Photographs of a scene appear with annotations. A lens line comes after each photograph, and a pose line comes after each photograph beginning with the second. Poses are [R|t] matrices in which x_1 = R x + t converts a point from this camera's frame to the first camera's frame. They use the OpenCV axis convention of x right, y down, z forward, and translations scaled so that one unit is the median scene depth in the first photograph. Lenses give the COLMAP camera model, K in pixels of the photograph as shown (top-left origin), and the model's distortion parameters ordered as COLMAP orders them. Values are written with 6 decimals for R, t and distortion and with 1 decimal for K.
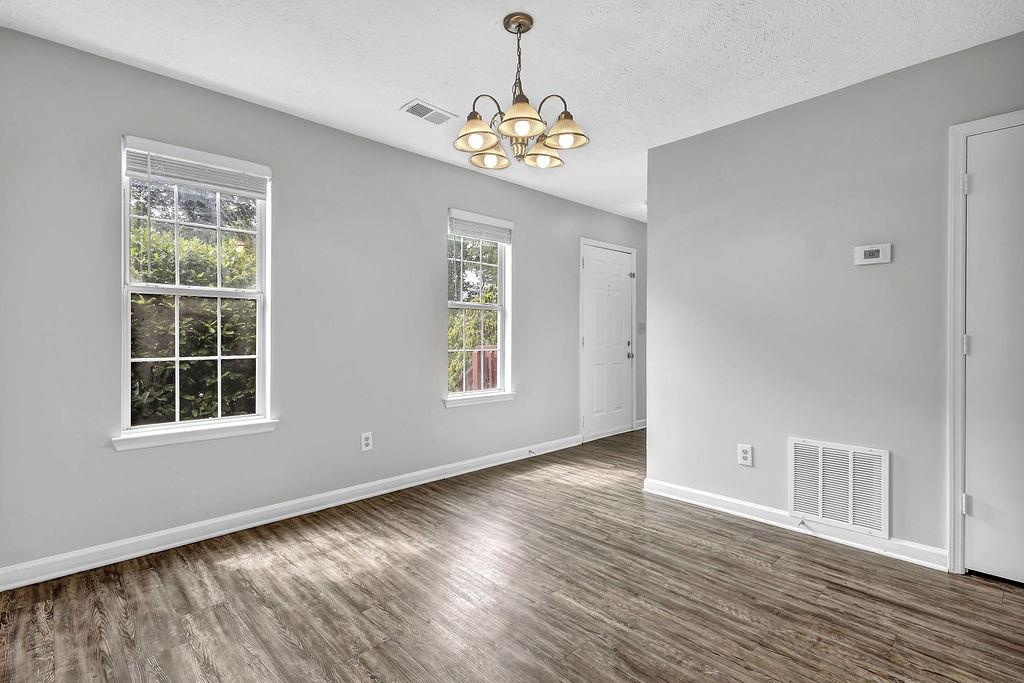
lens RADIAL K [[488.0, 0, 511.2], [0, 488.0, 338.2], [0, 0, 1]] dist [0.010317, -0.000807]
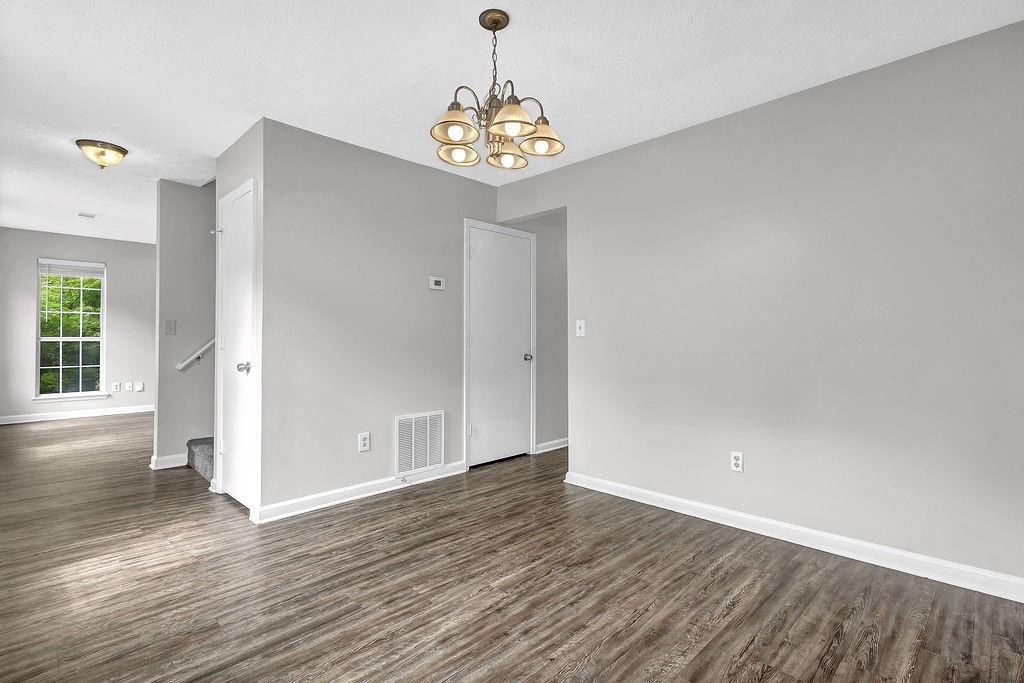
lens RADIAL K [[488.0, 0, 511.2], [0, 488.0, 338.2], [0, 0, 1]] dist [0.010317, -0.000807]
pose [[-0.029263, -0.002330, 0.999569, -0.747447], [0.004951, 0.999985, 0.002476, -0.003274], [-0.999559, 0.005022, -0.029251, 0.780375]]
